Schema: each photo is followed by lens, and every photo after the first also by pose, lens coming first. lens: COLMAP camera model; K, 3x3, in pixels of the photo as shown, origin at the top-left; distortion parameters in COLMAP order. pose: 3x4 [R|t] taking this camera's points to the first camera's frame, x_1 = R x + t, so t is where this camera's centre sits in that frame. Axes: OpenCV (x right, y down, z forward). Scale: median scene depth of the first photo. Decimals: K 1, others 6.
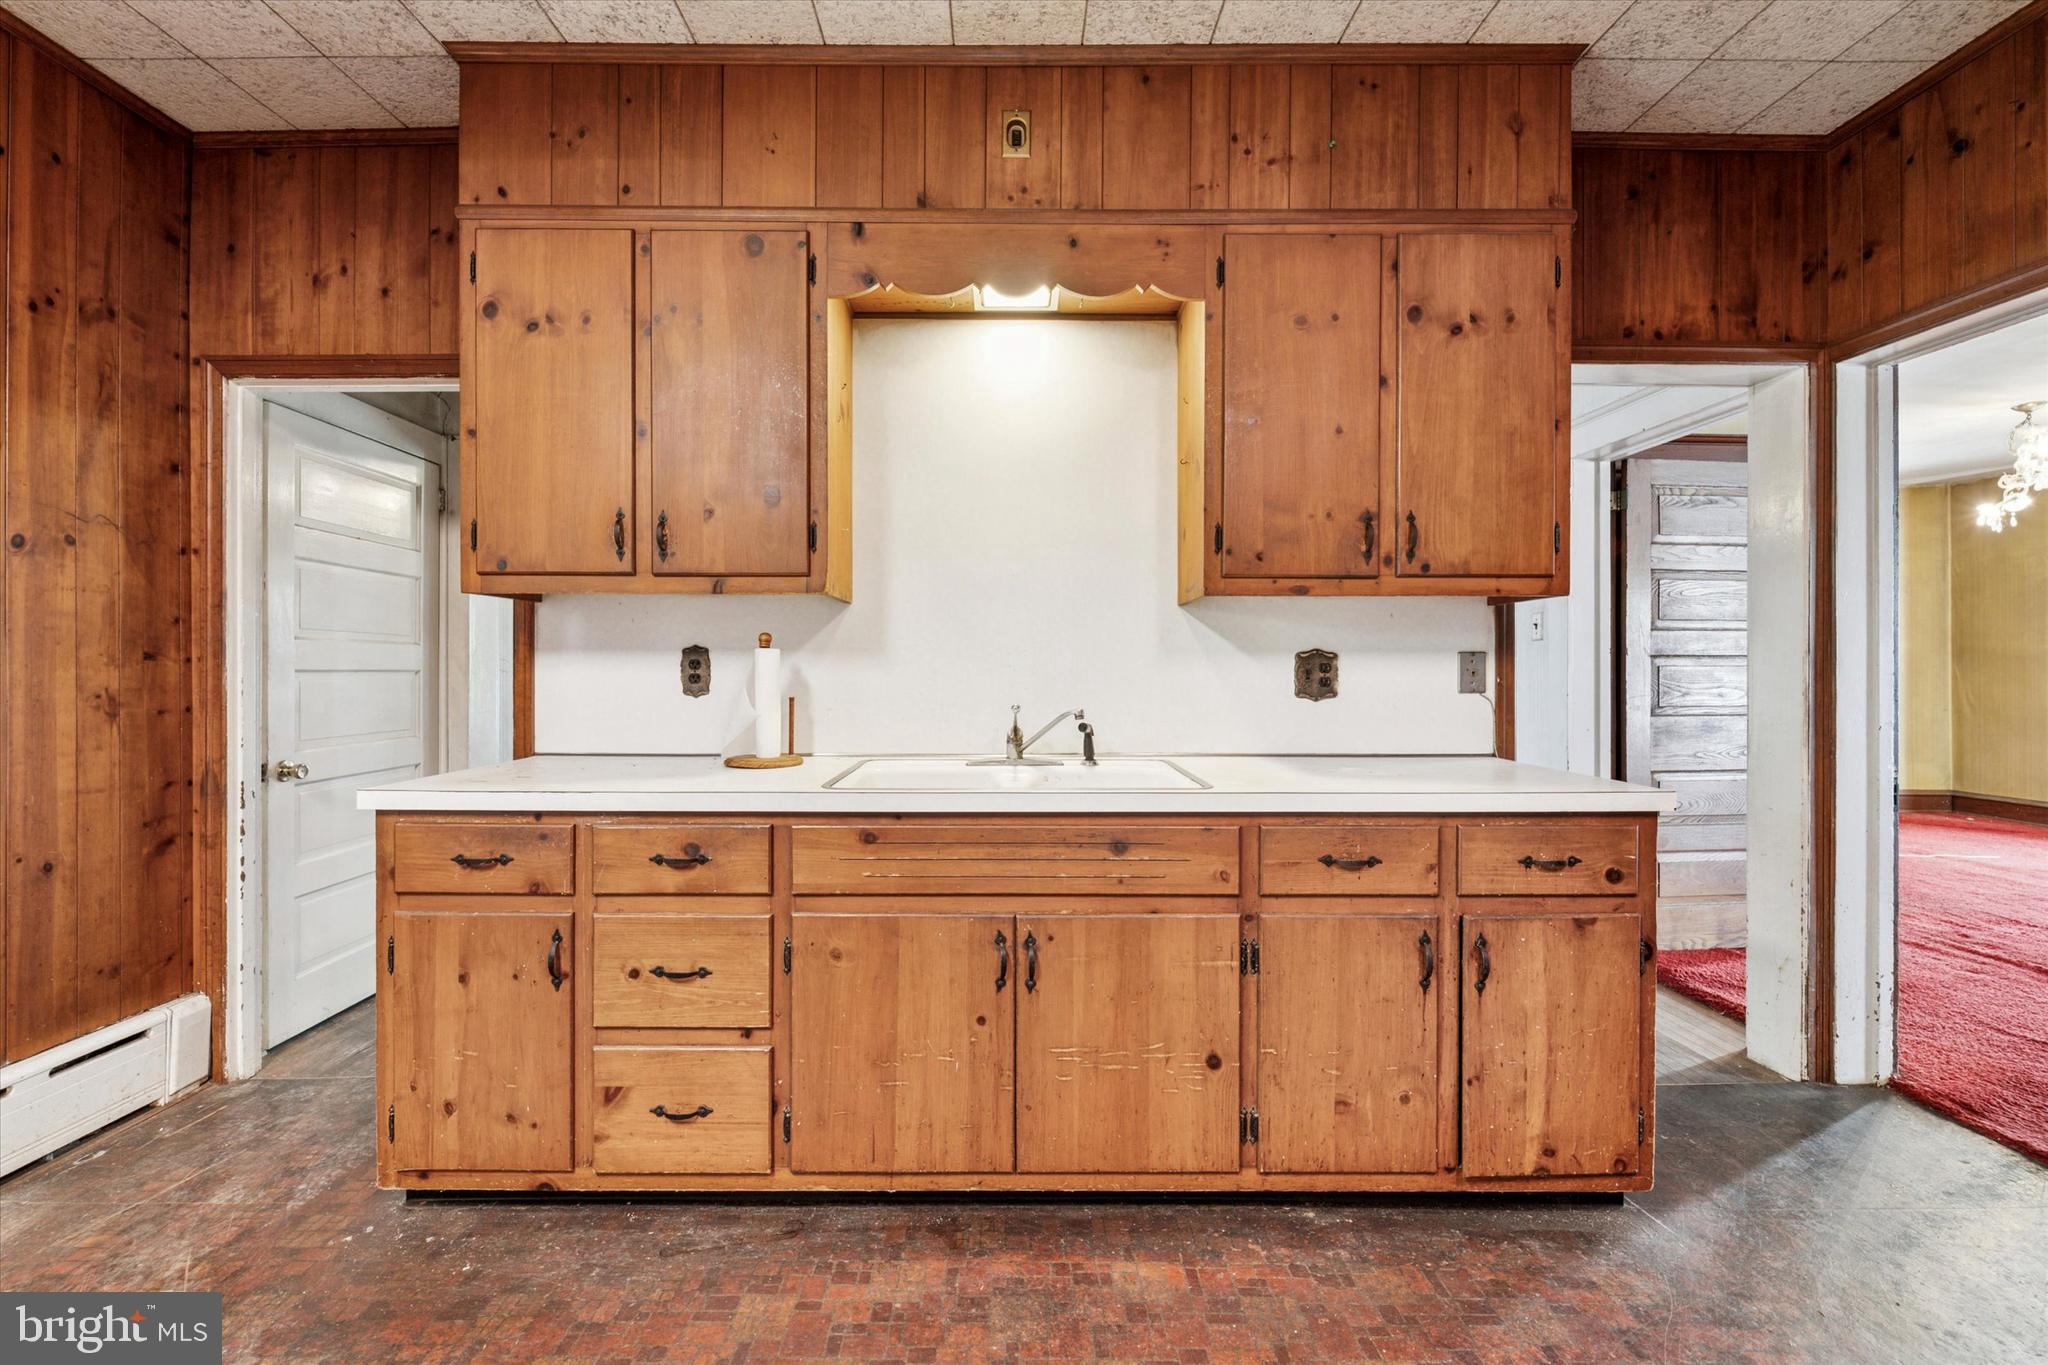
lens RADIAL K [[828.1, 0, 1015.5], [0, 828.1, 671.3], [0, 0, 1]] dist [0.000354, -0.000826]
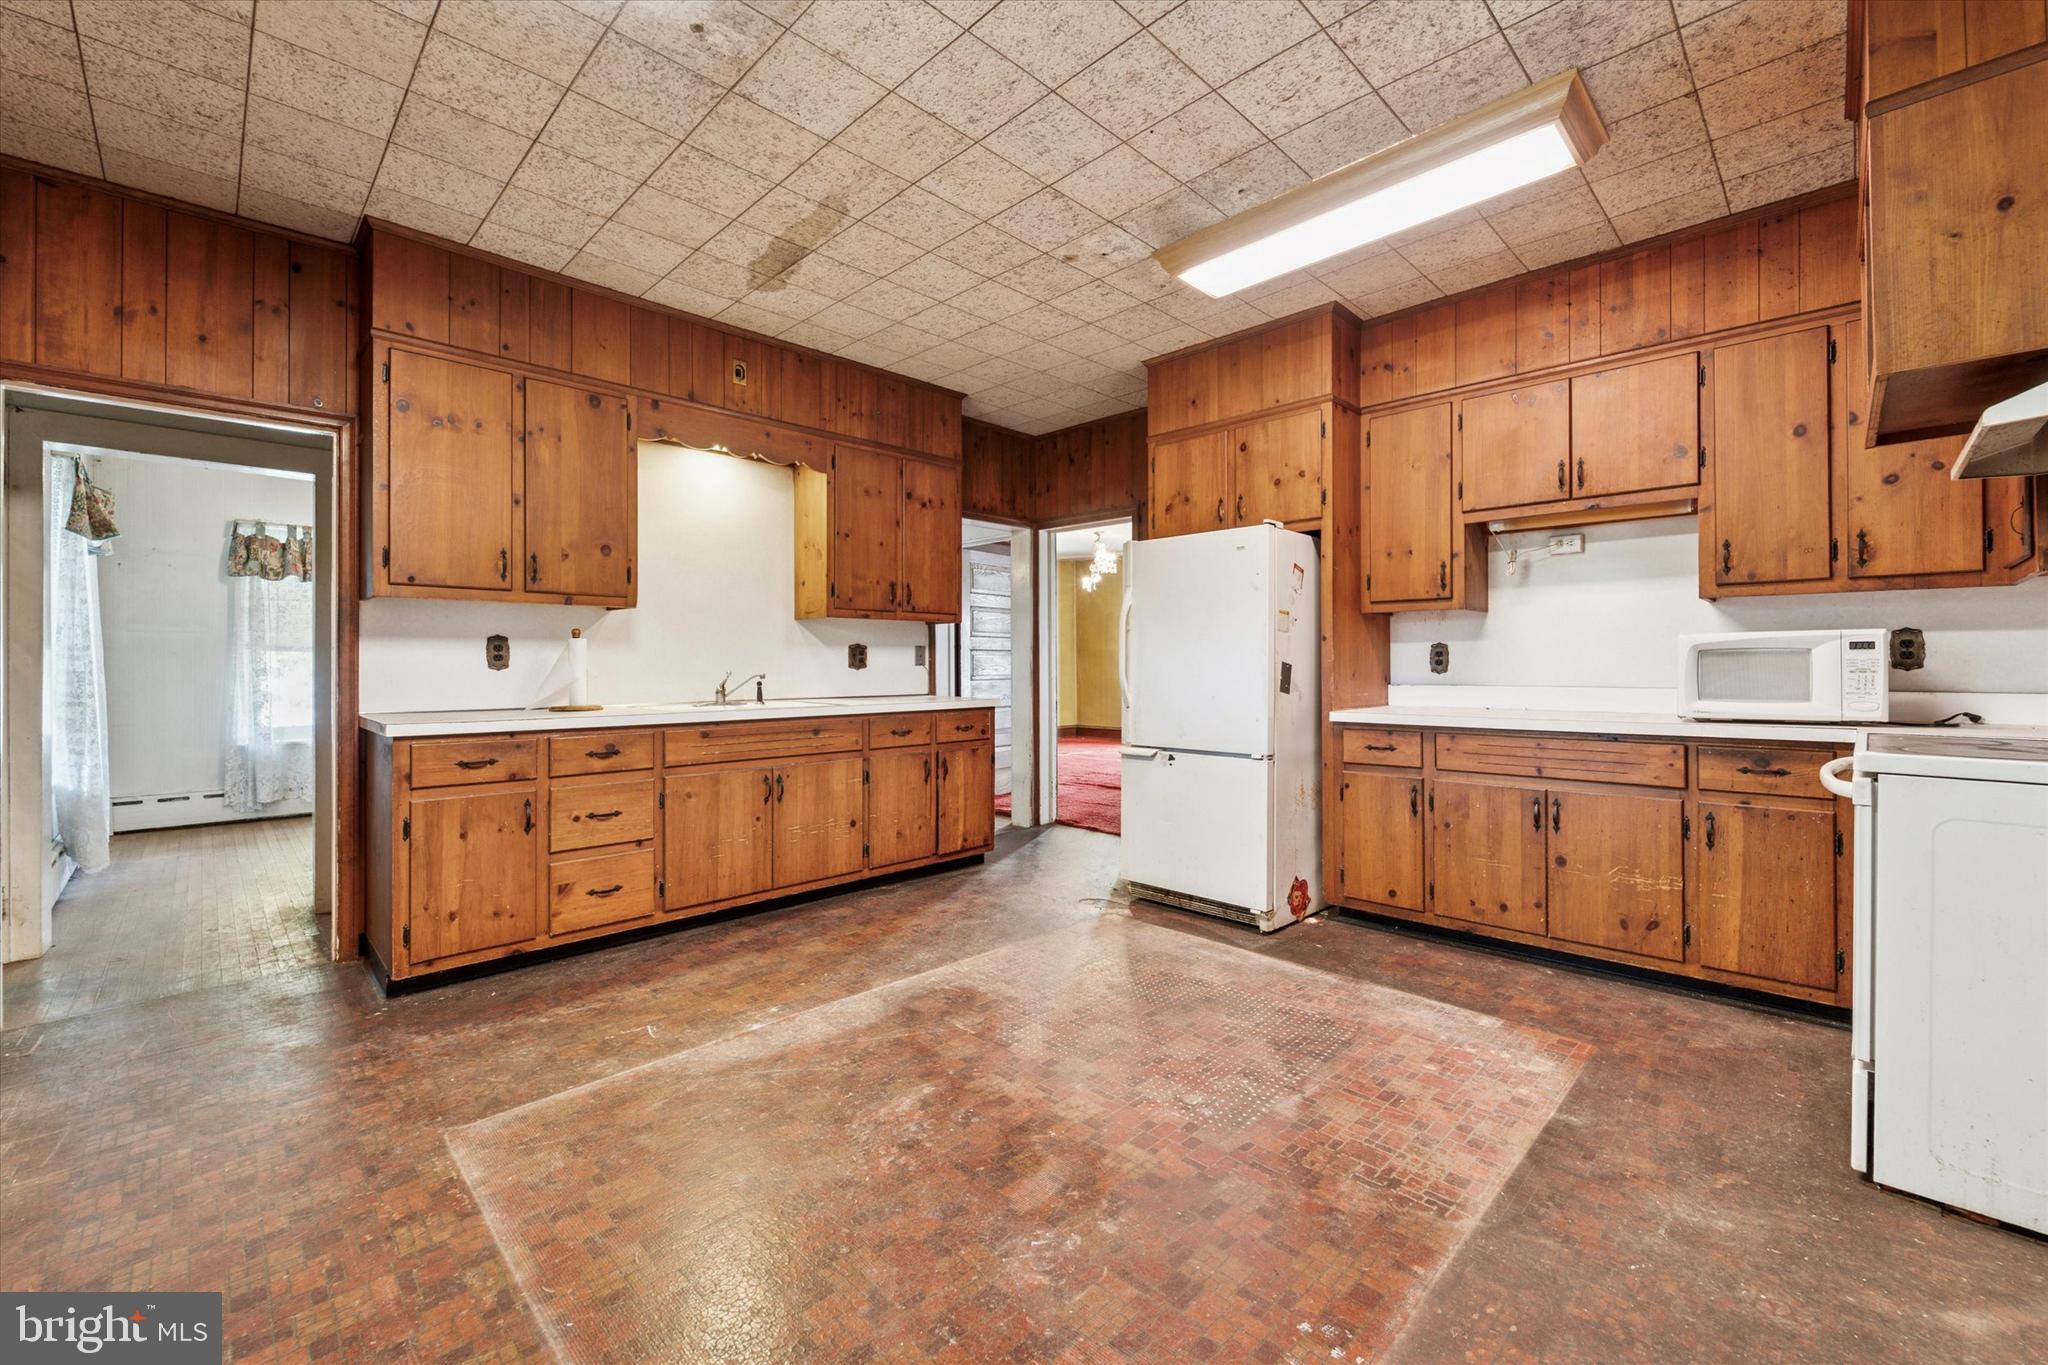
lens RADIAL K [[828.1, 0, 1022.4], [0, 828.1, 667.4], [0, 0, 1]] dist [0.000354, -0.000826]
pose [[0.713036, -0.005520, 0.701105, -0.882444], [0.005288, 0.999983, 0.002495, 0.031923], [-0.701107, 0.001928, 0.713053, -0.823393]]
